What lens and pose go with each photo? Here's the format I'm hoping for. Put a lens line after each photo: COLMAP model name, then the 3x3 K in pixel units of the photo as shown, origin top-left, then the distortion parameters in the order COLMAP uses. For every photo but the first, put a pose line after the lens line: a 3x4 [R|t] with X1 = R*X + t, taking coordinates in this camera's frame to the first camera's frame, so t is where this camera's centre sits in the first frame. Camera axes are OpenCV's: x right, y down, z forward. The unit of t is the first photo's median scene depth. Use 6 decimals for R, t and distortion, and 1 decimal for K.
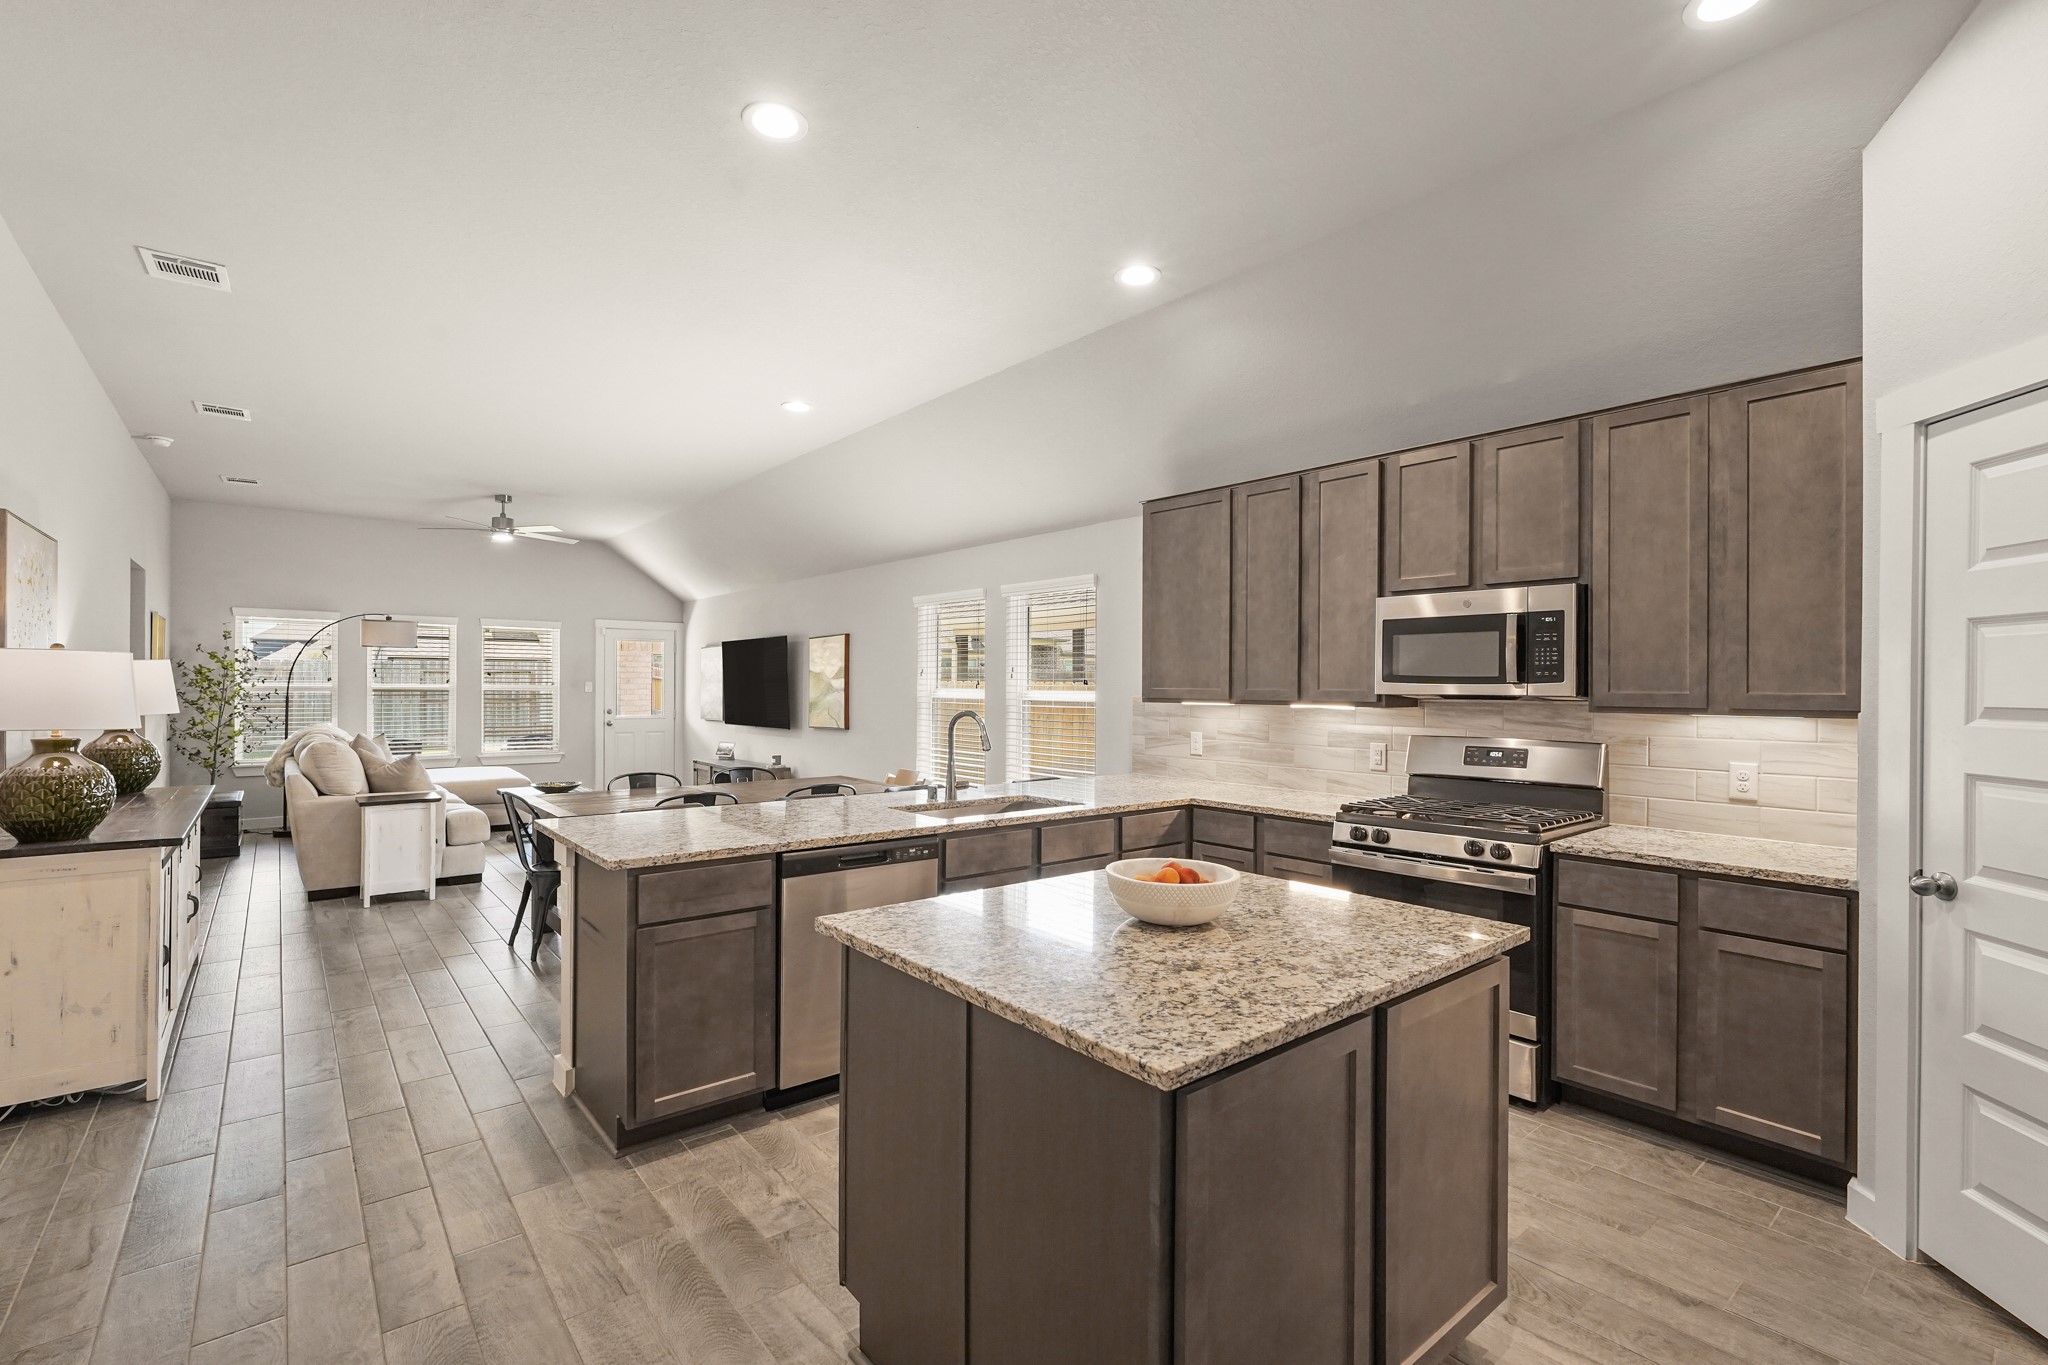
lens RADIAL K [[912.6, 0, 1020.1], [0, 912.6, 683.7], [0, 0, 1]] dist [-0.018245, 0.008437]
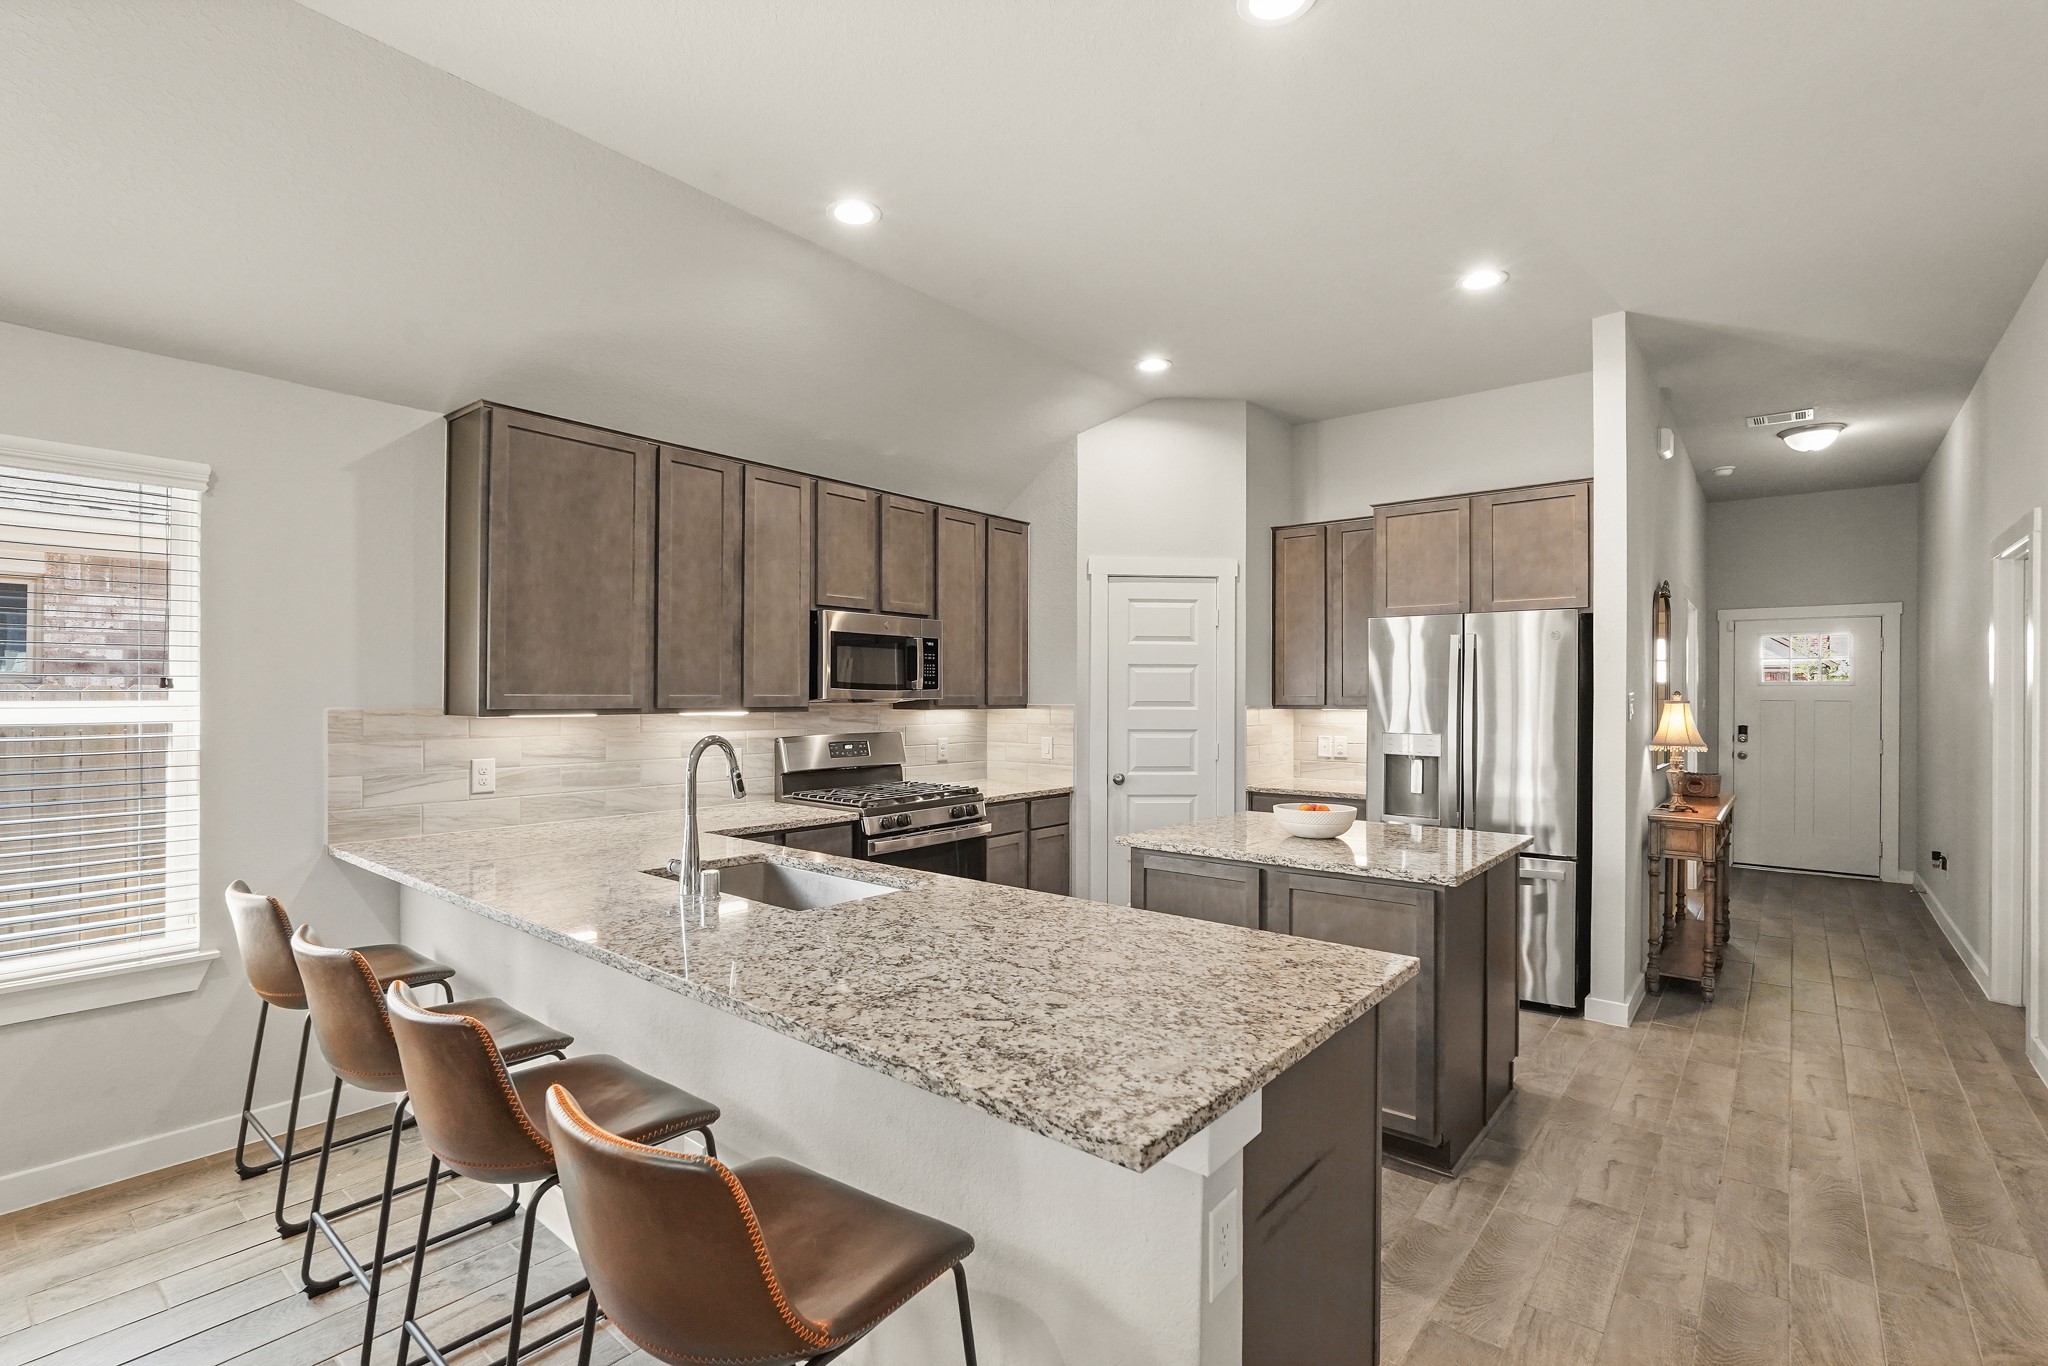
lens RADIAL K [[936.5, 0, 1026.7], [0, 936.5, 688.1], [0, 0, 1]] dist [-0.017030, 0.007988]
pose [[-0.191835, 0.000519, 0.981427, -0.666668], [-0.007397, 0.999971, -0.001975, -0.000941], [-0.981399, -0.007639, -0.191826, 0.877227]]
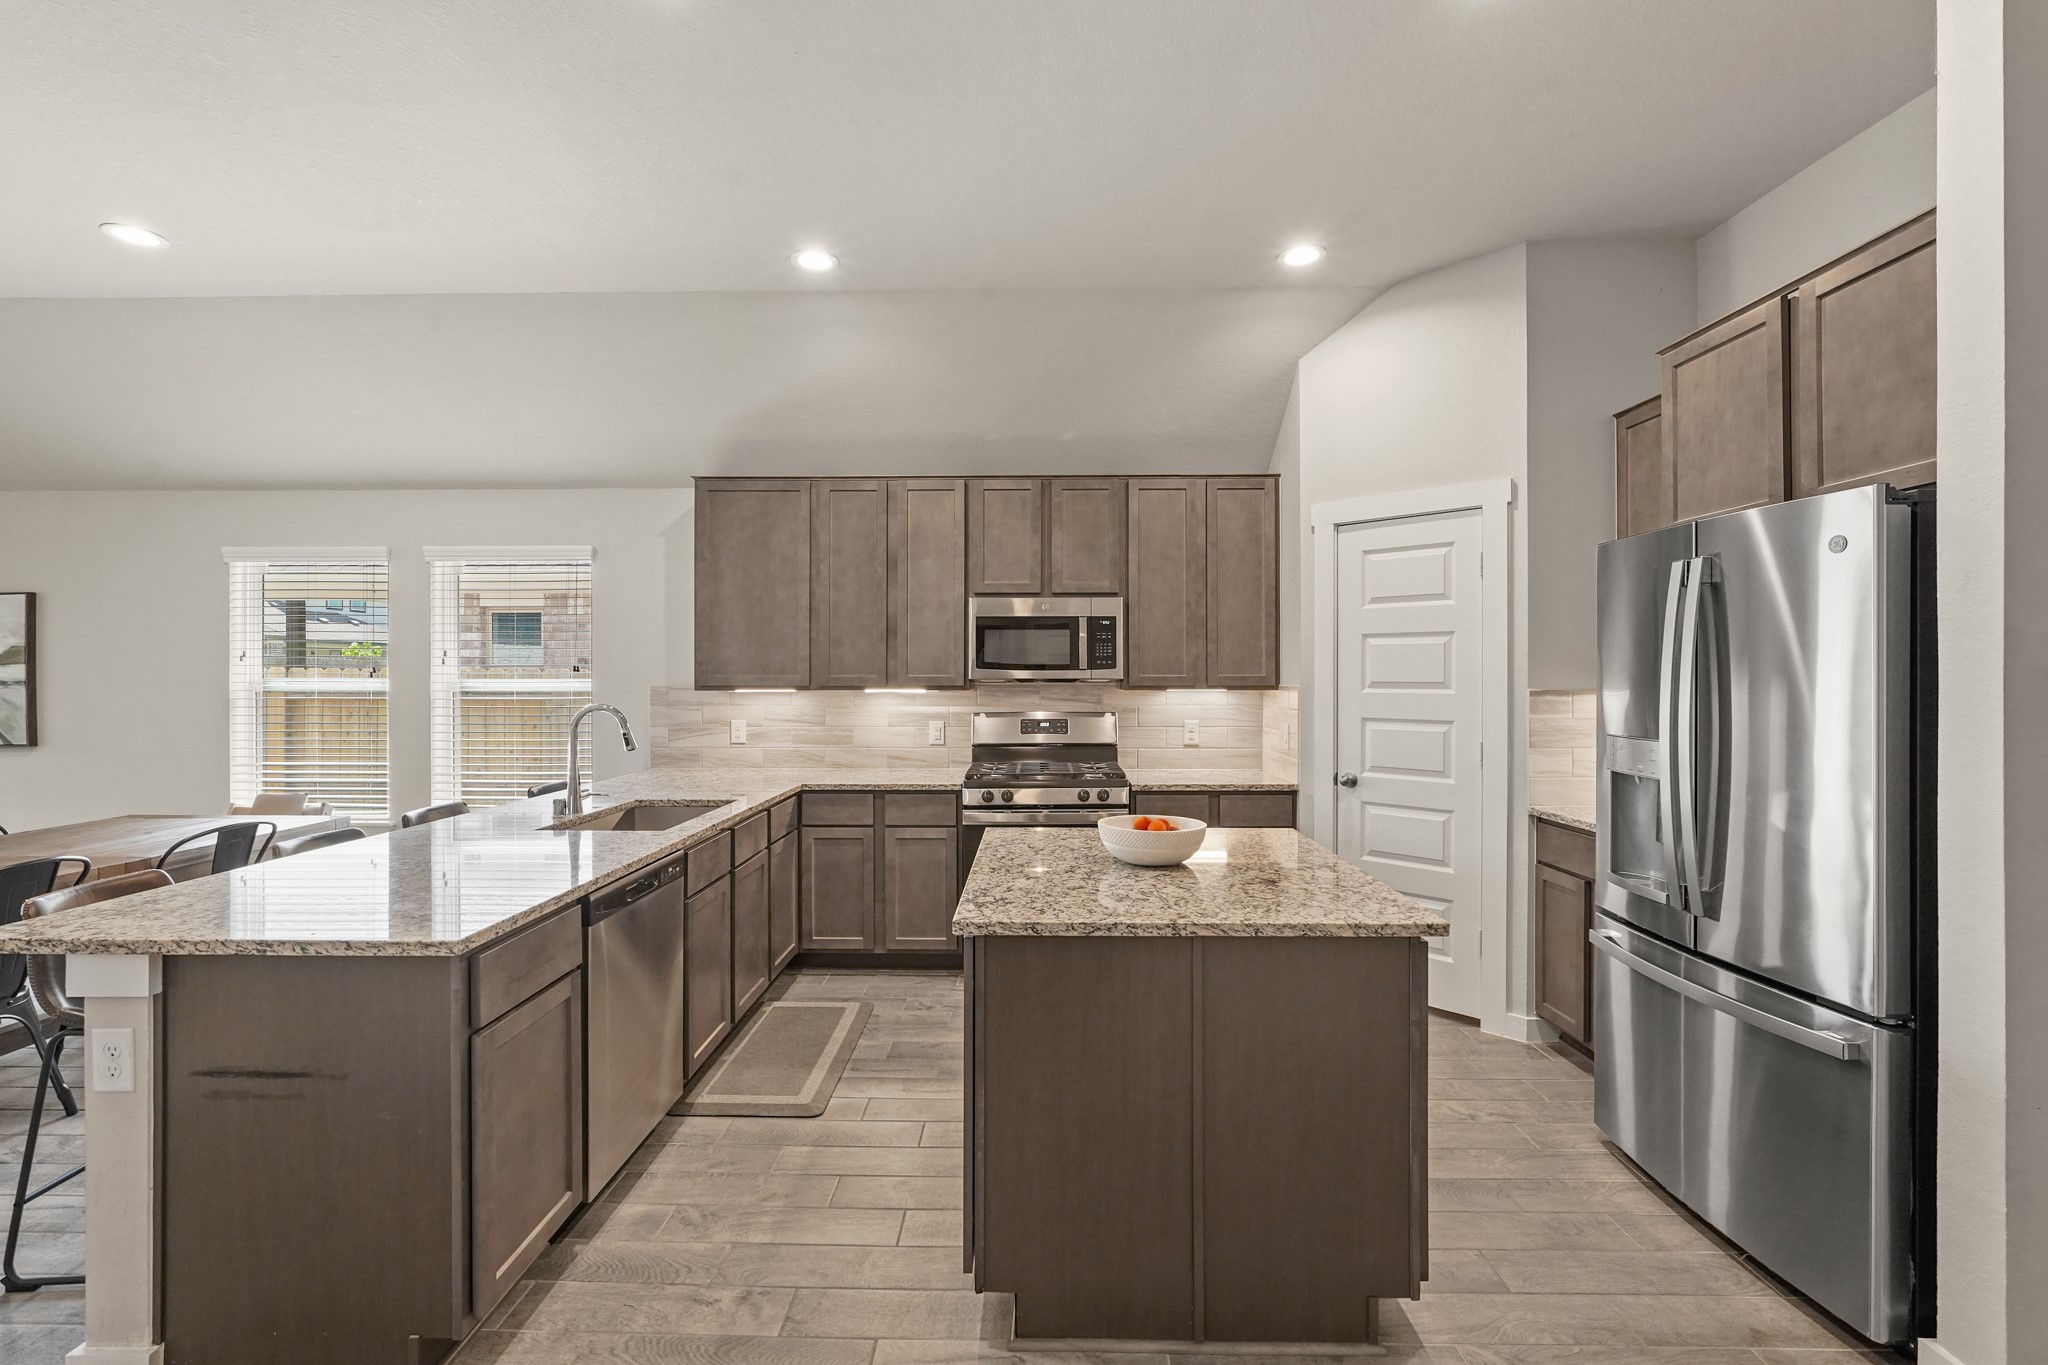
lens RADIAL K [[917.3, 0, 1019.3], [0, 917.3, 676.6], [0, 0, 1]] dist [-0.009551, 0.001057]
pose [[0.648295, -0.008613, 0.761341, -0.426728], [0.002596, 0.999955, 0.009101, -0.001969], [-0.761385, -0.003923, 0.648288, 0.159280]]
